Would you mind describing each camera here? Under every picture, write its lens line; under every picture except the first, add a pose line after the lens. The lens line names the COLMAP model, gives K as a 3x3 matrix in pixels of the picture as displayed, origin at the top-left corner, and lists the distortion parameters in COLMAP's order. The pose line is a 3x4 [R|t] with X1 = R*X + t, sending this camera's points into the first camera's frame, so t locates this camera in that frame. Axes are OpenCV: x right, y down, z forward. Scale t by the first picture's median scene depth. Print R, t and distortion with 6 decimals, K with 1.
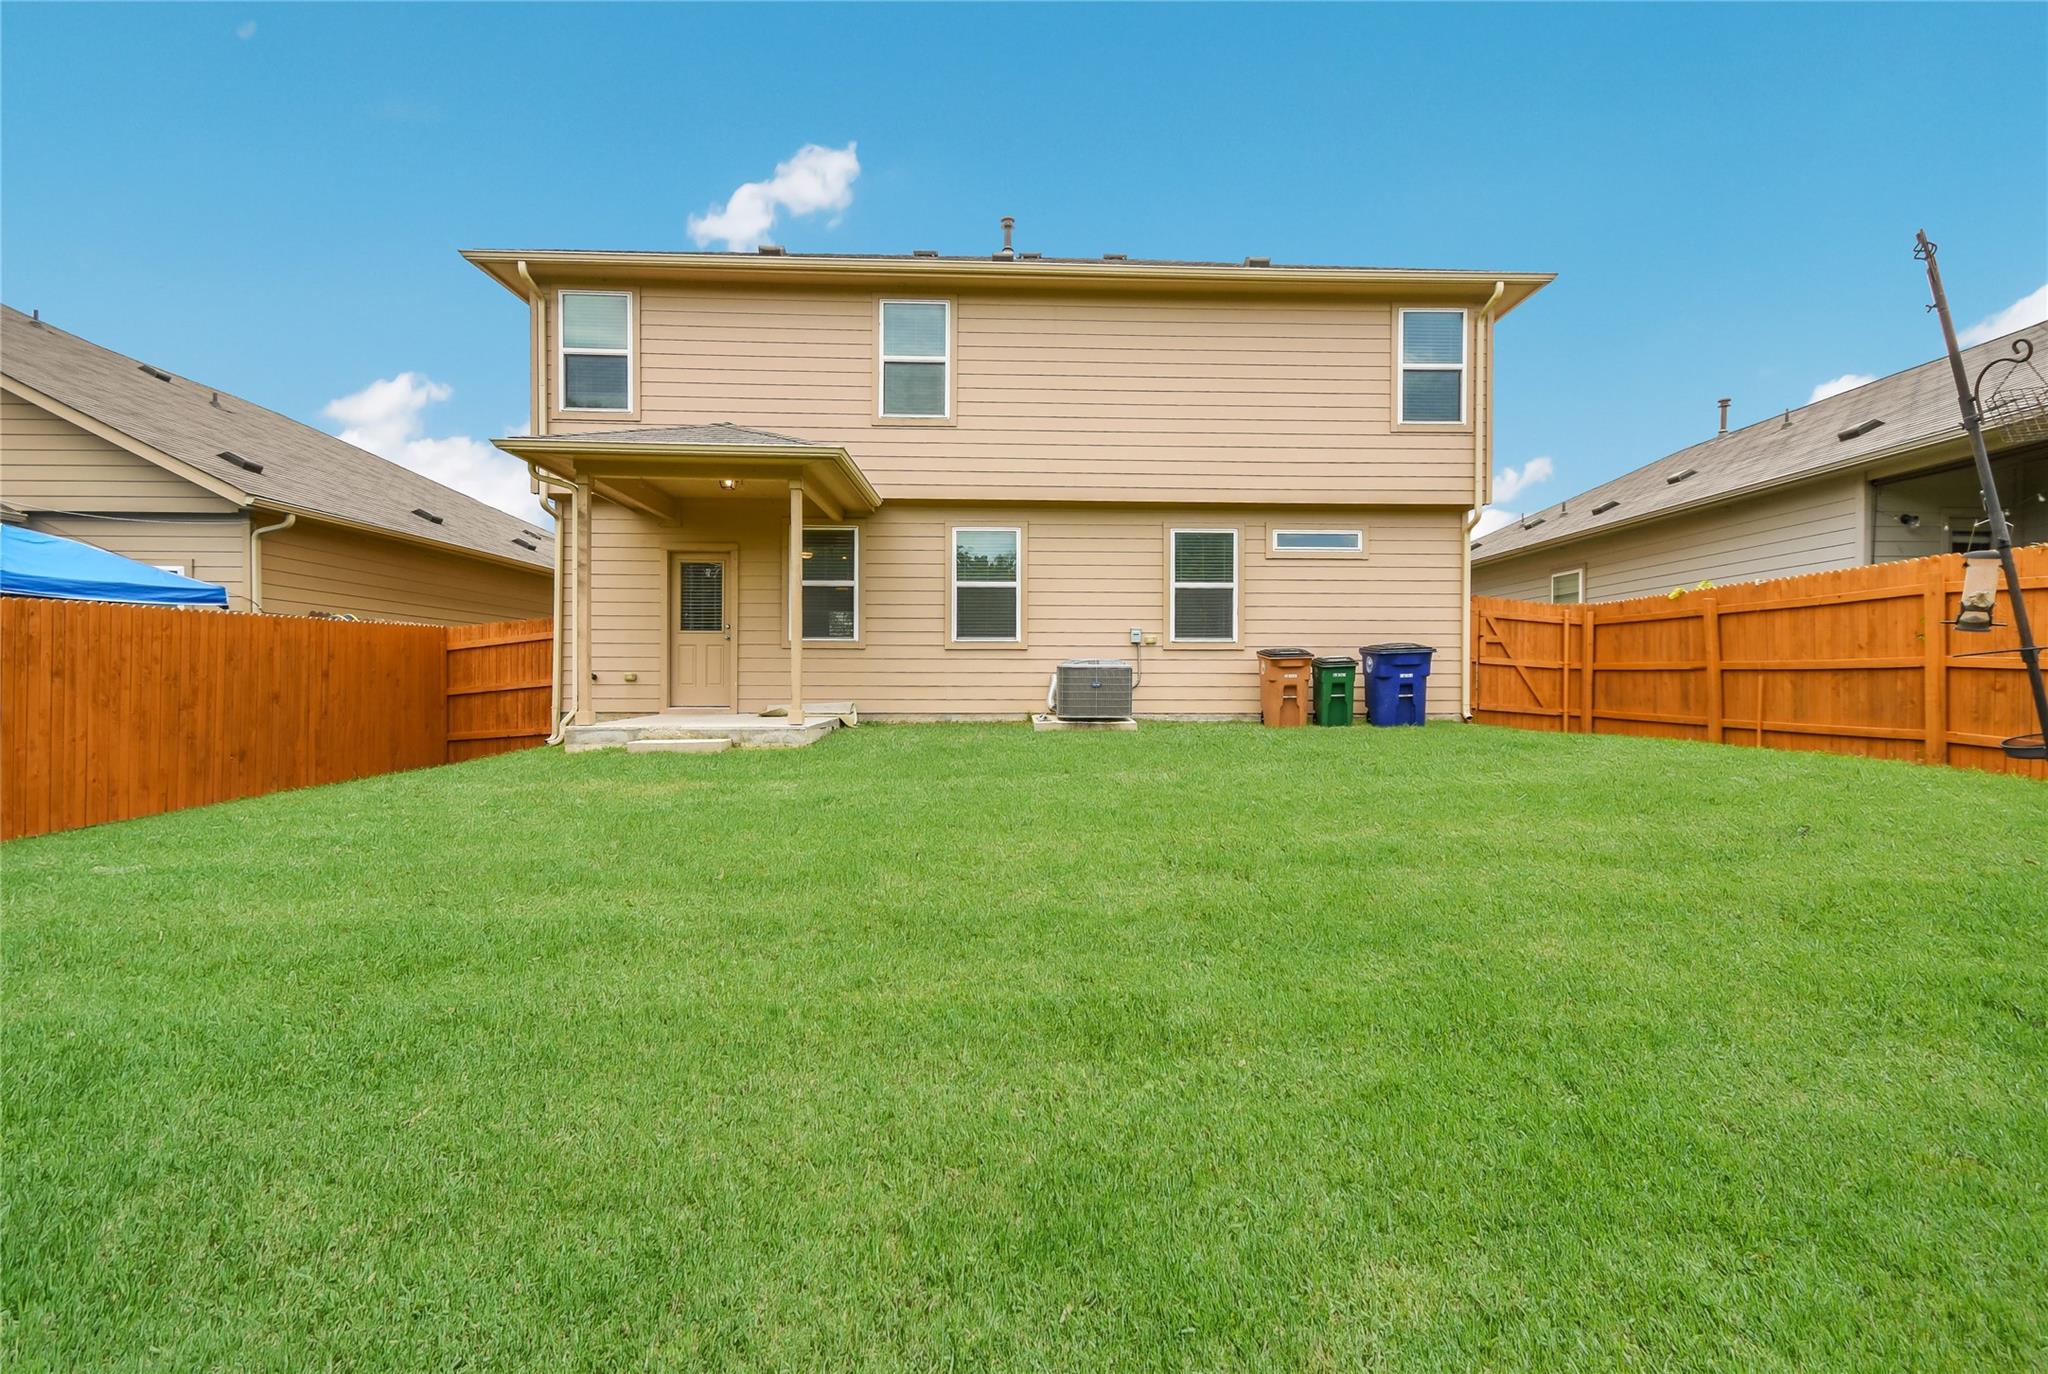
lens RADIAL K [[891.0, 0, 1024.0], [0, 891.0, 687.0], [0, 0, 1]] dist [0.000076, 0.000019]
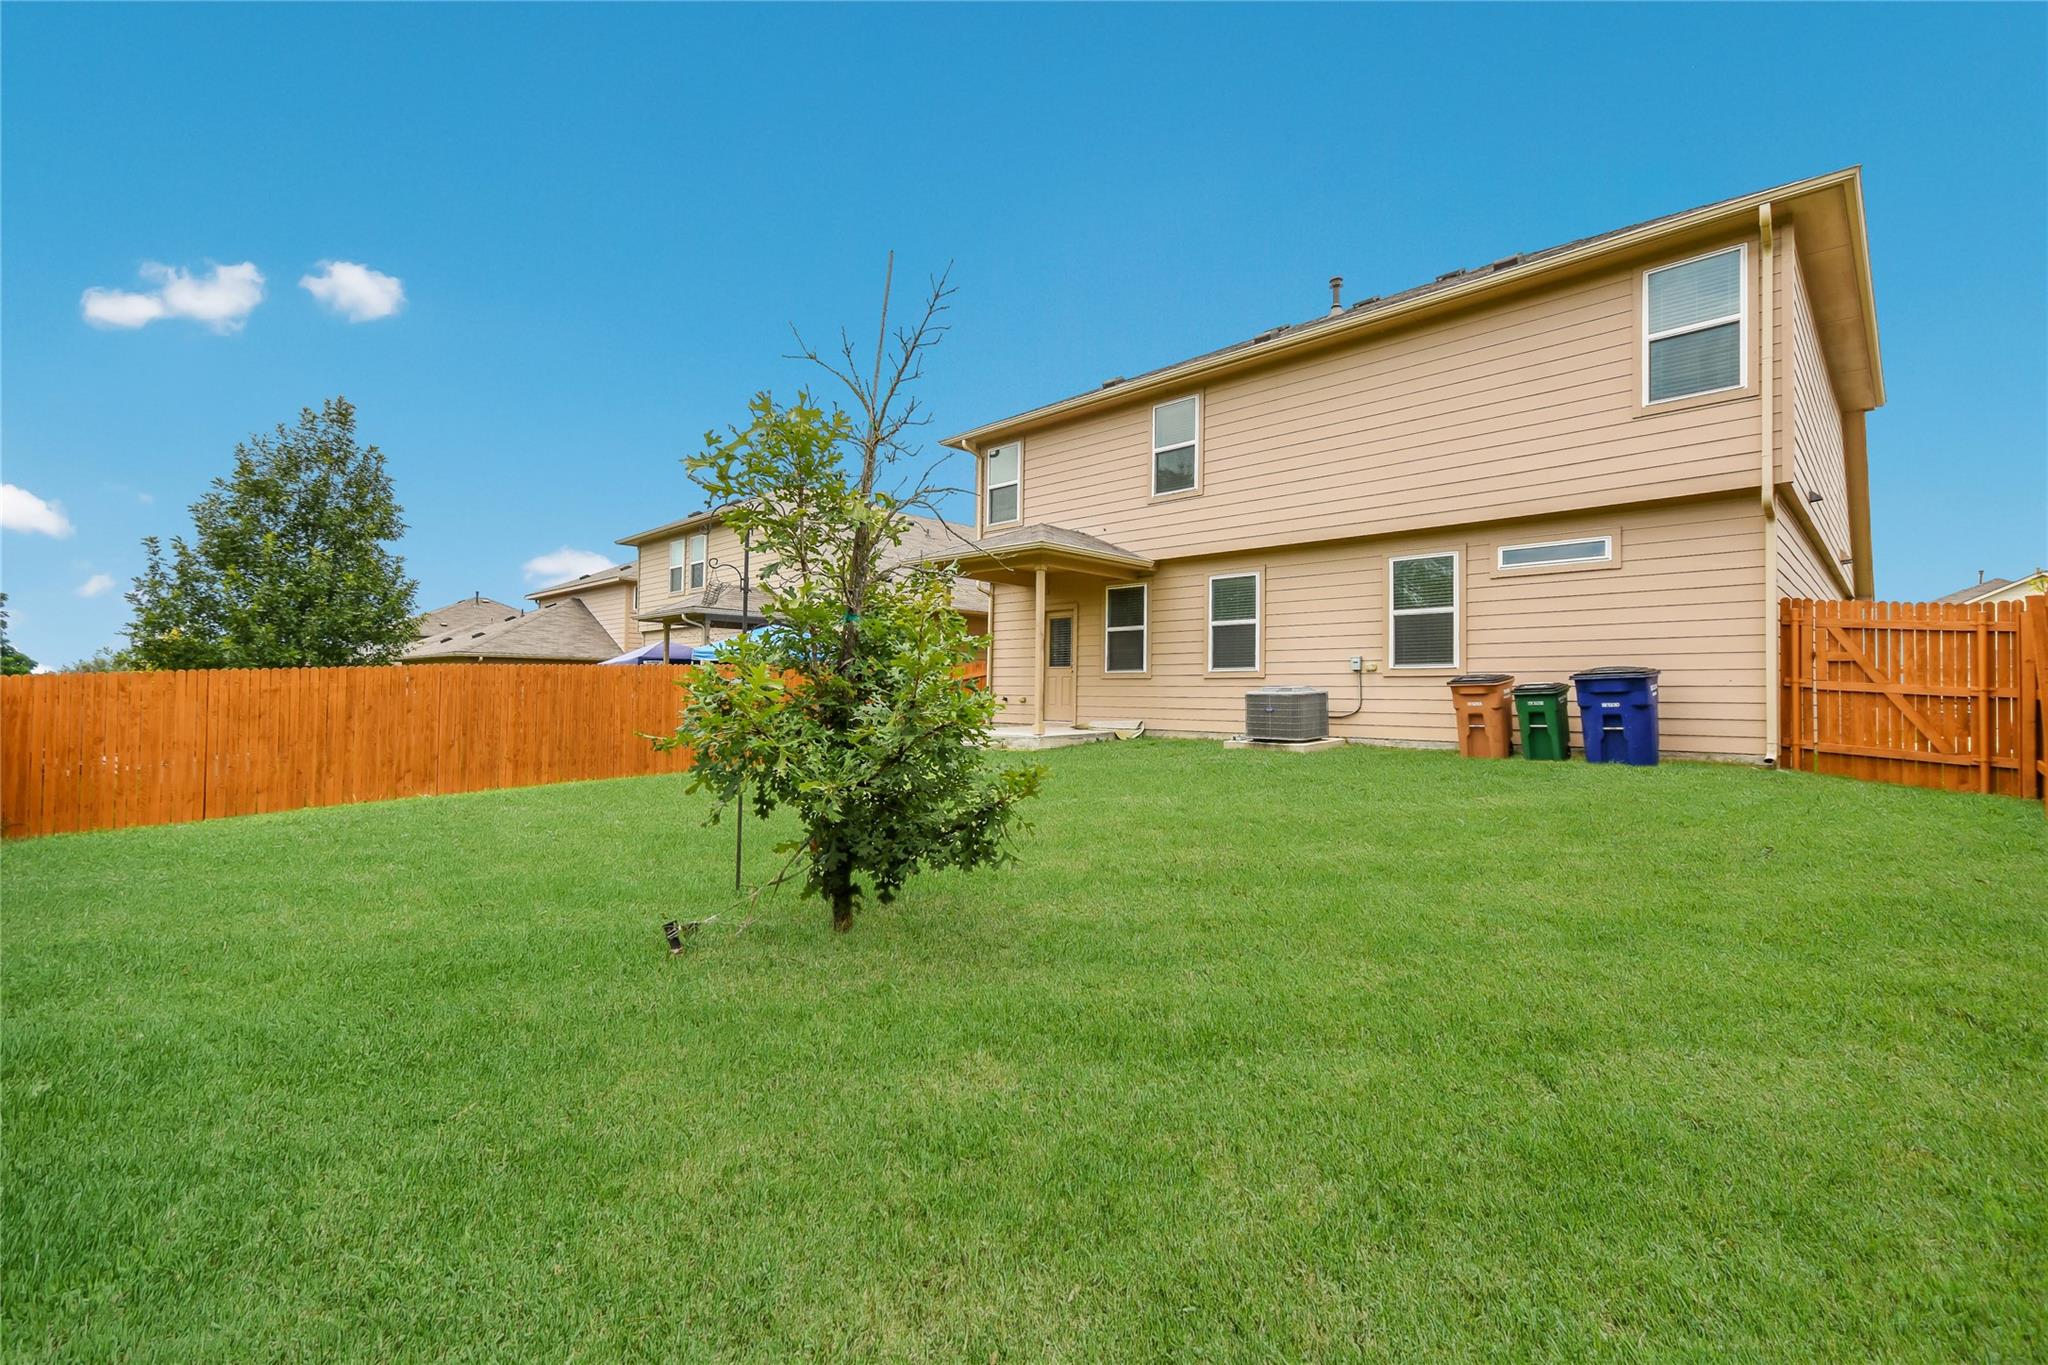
lens RADIAL K [[886.0, 0, 1053.8], [0, 886.0, 675.1], [0, 0, 1]] dist [0.000353, 0.000191]
pose [[0.695054, -0.012056, -0.718857, 0.637023], [-0.020057, 0.999145, -0.036149, 0.000838], [0.718678, 0.039543, 0.694218, 0.023056]]
